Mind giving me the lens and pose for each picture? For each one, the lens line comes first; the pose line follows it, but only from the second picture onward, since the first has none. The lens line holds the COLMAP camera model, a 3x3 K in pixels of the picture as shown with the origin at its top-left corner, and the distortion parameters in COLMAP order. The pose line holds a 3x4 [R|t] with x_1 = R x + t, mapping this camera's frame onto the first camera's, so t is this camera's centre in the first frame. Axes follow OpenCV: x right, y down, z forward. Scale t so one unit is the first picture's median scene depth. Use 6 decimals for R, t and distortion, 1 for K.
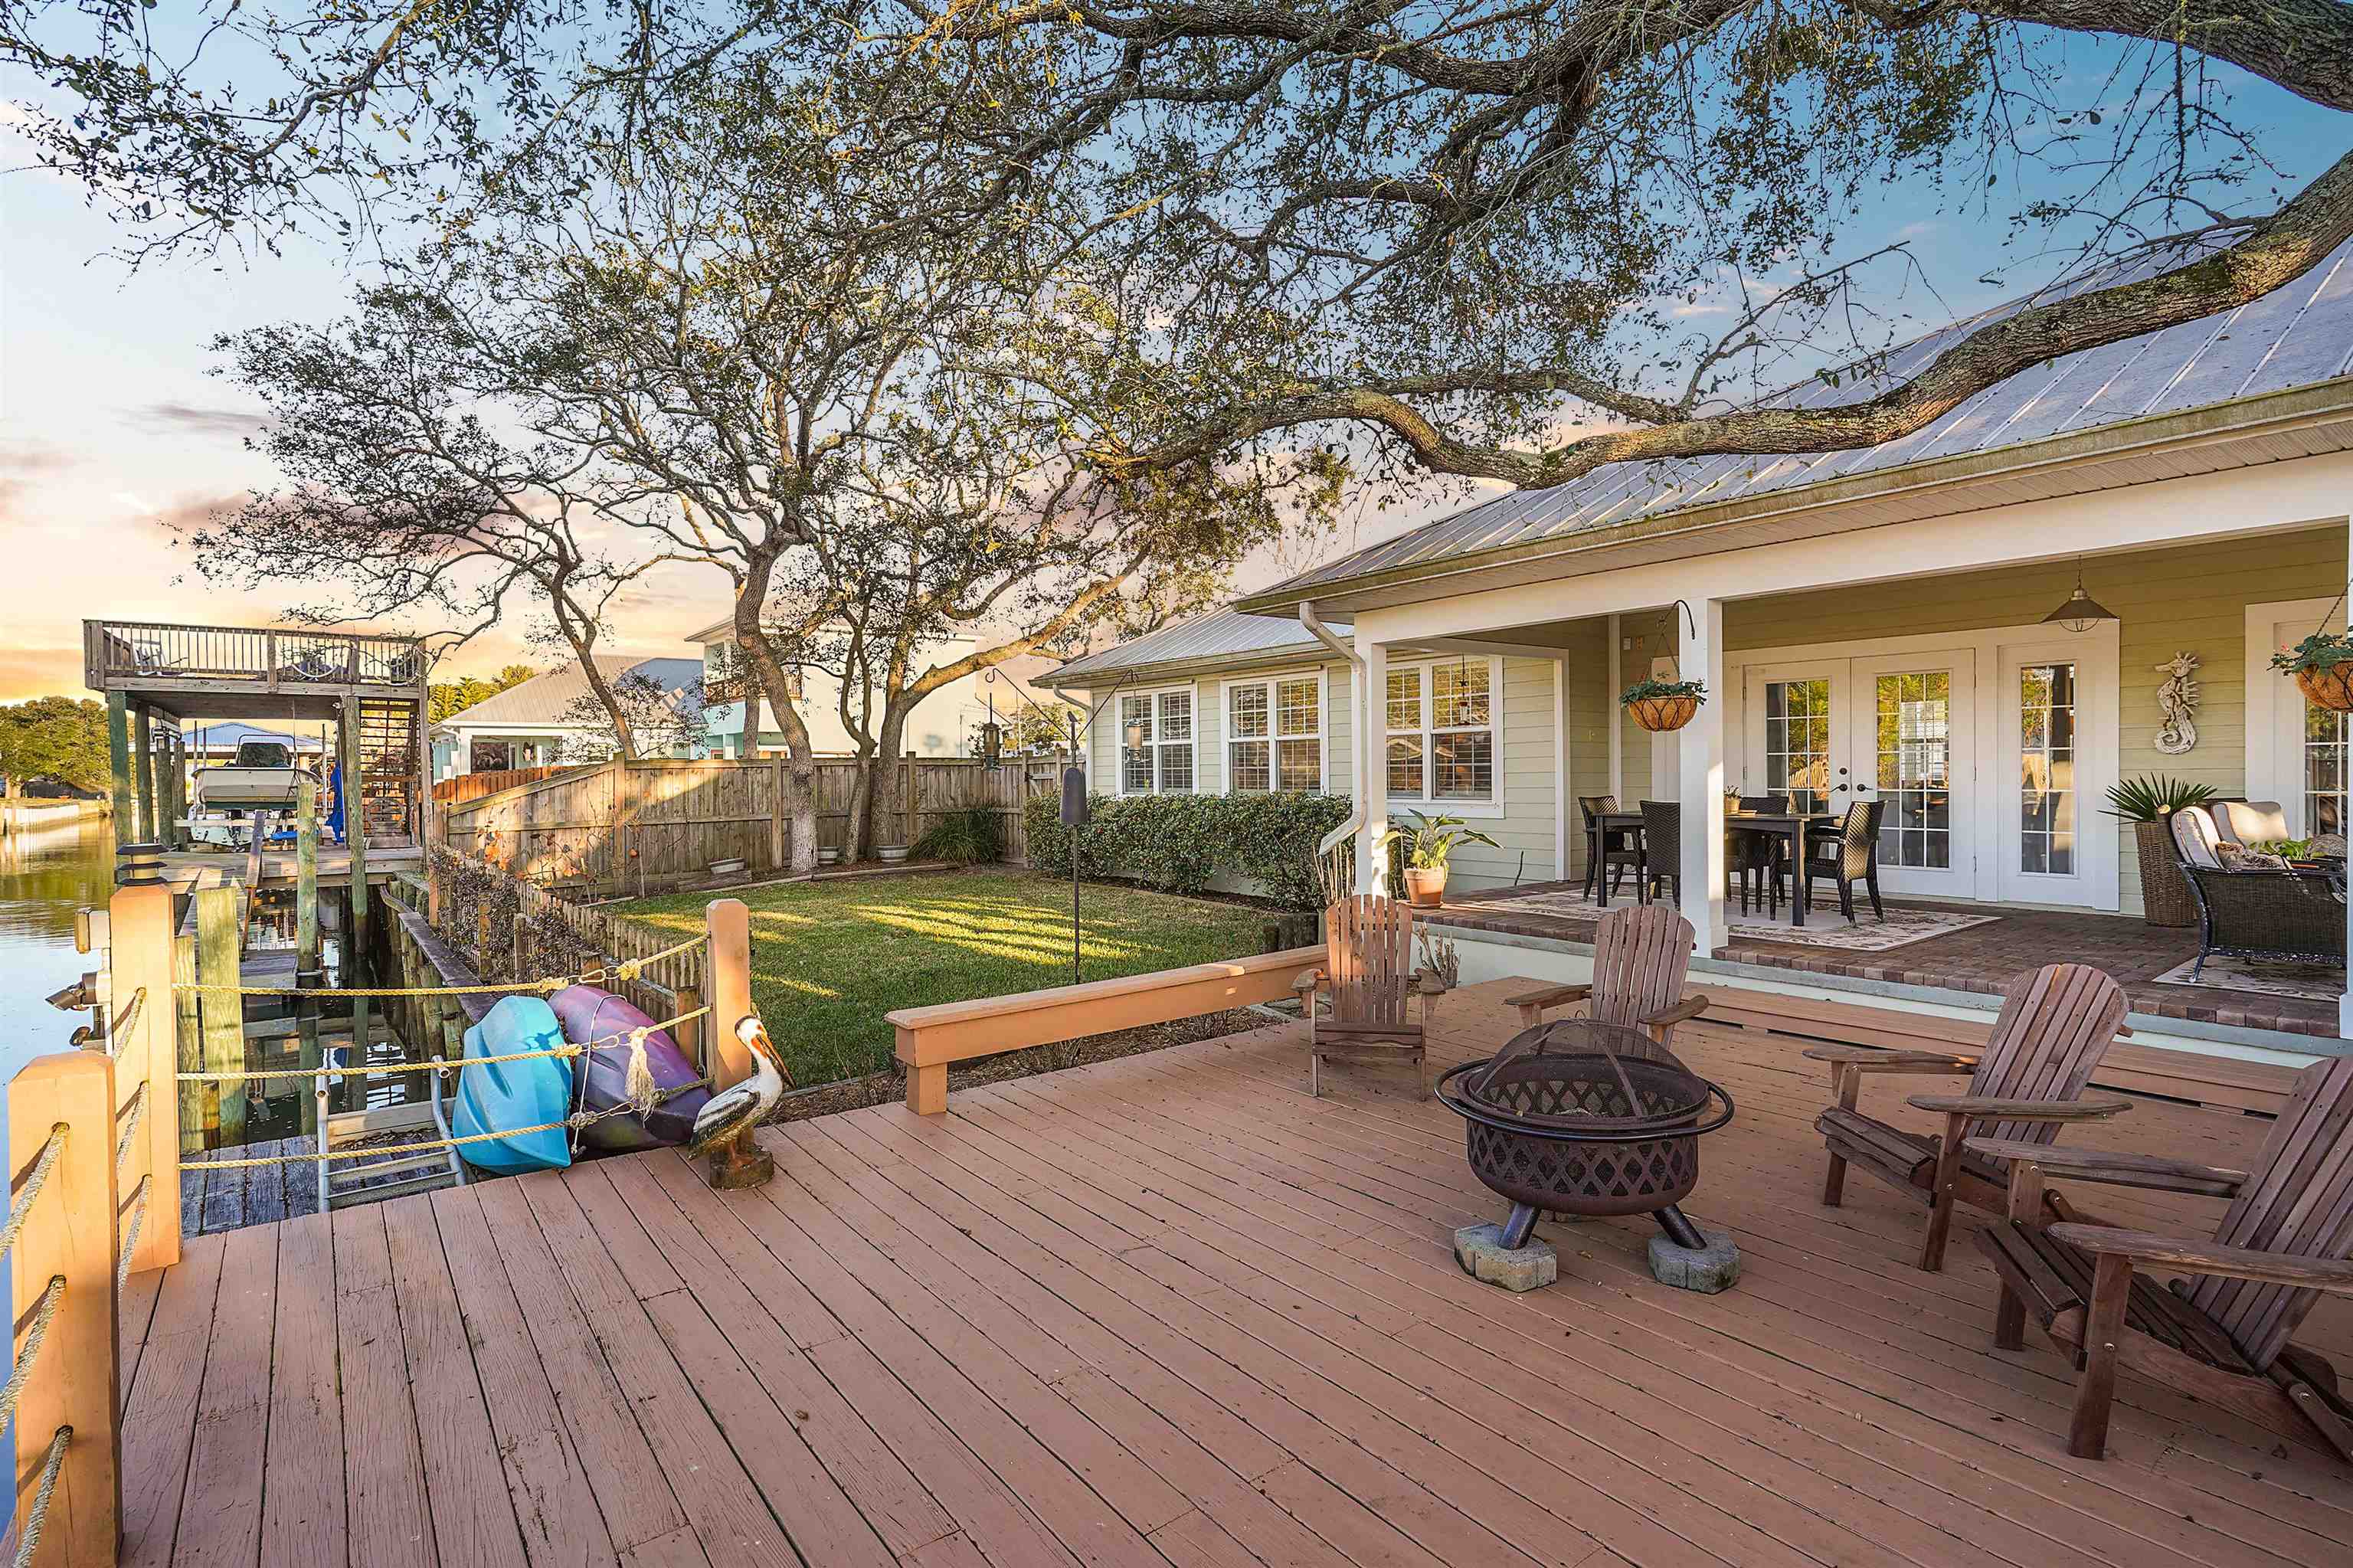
lens RADIAL K [[1135.1, 0, 1176.5], [0, 1135.1, 784.0], [0, 0, 1]] dist [0.000344, 0.000149]
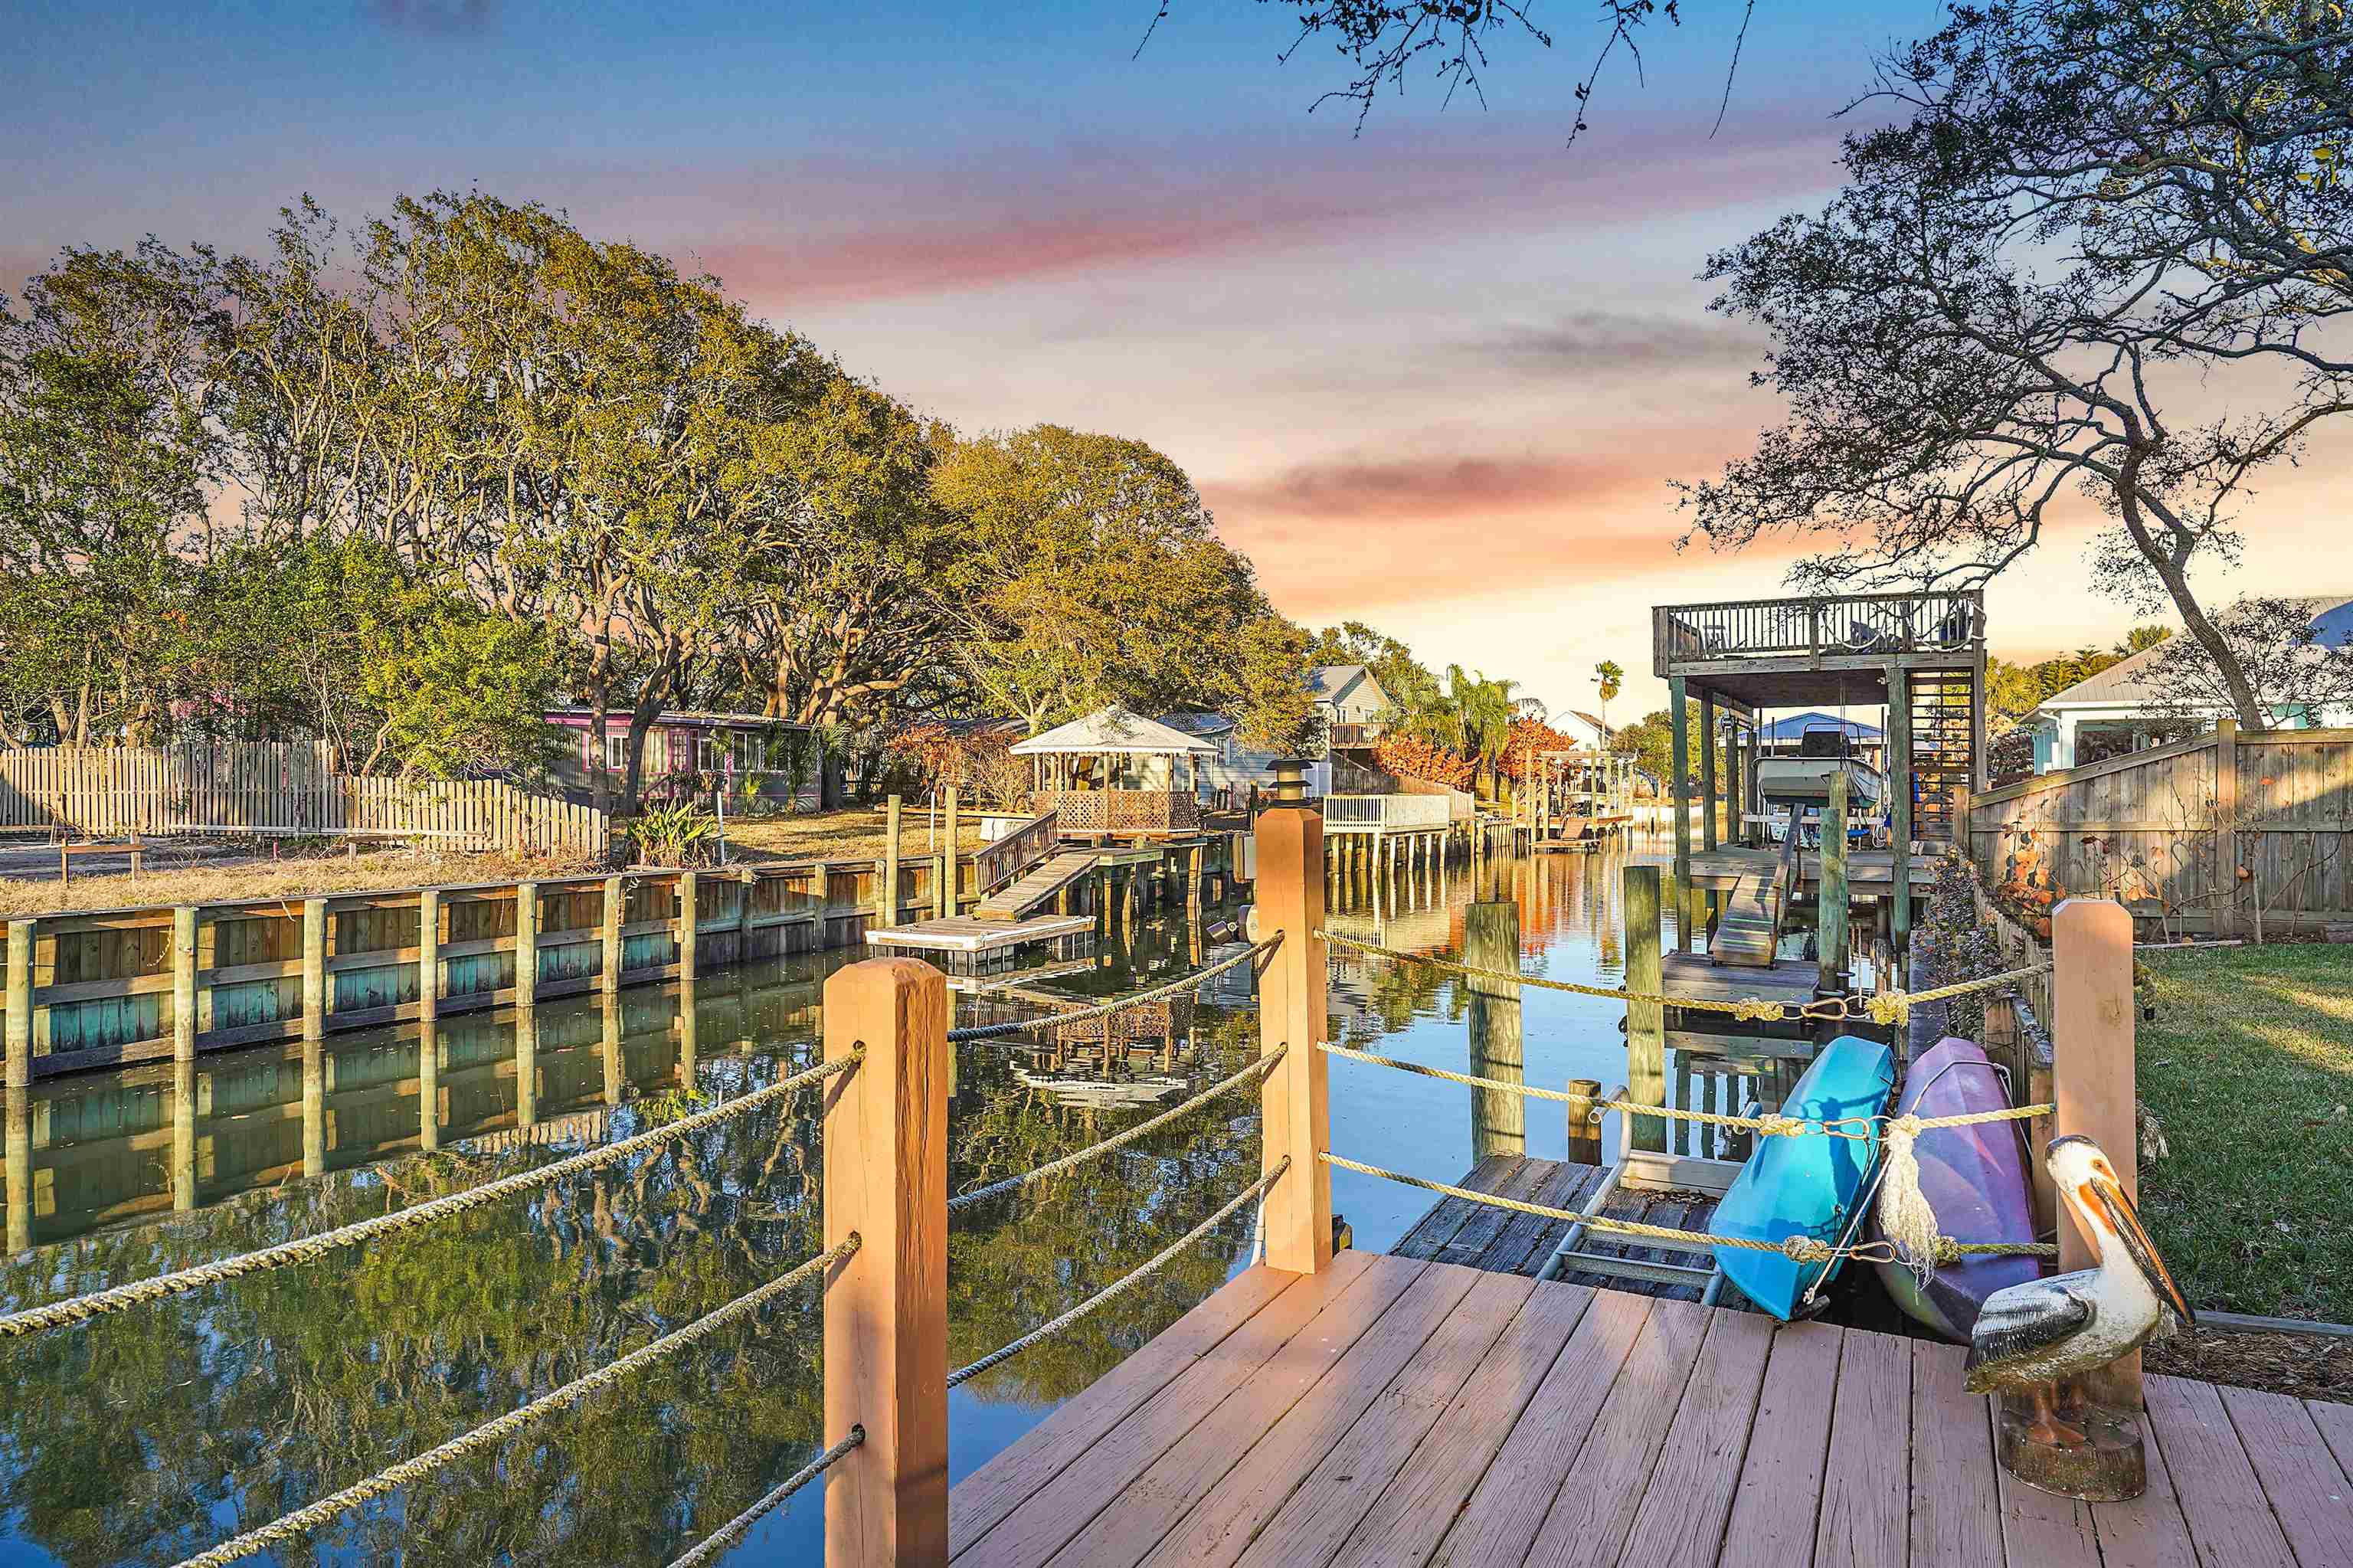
lens RADIAL K [[1432.5, 0, 1176.5], [0, 1432.5, 784.0], [0, 0, 1]] dist [-0.000891, 0.001148]
pose [[0.421352, 0.005664, -0.906879, 0.003044], [-0.011300, 0.999936, 0.000995, 0.019101], [0.906827, 0.009829, 0.421389, 0.128661]]
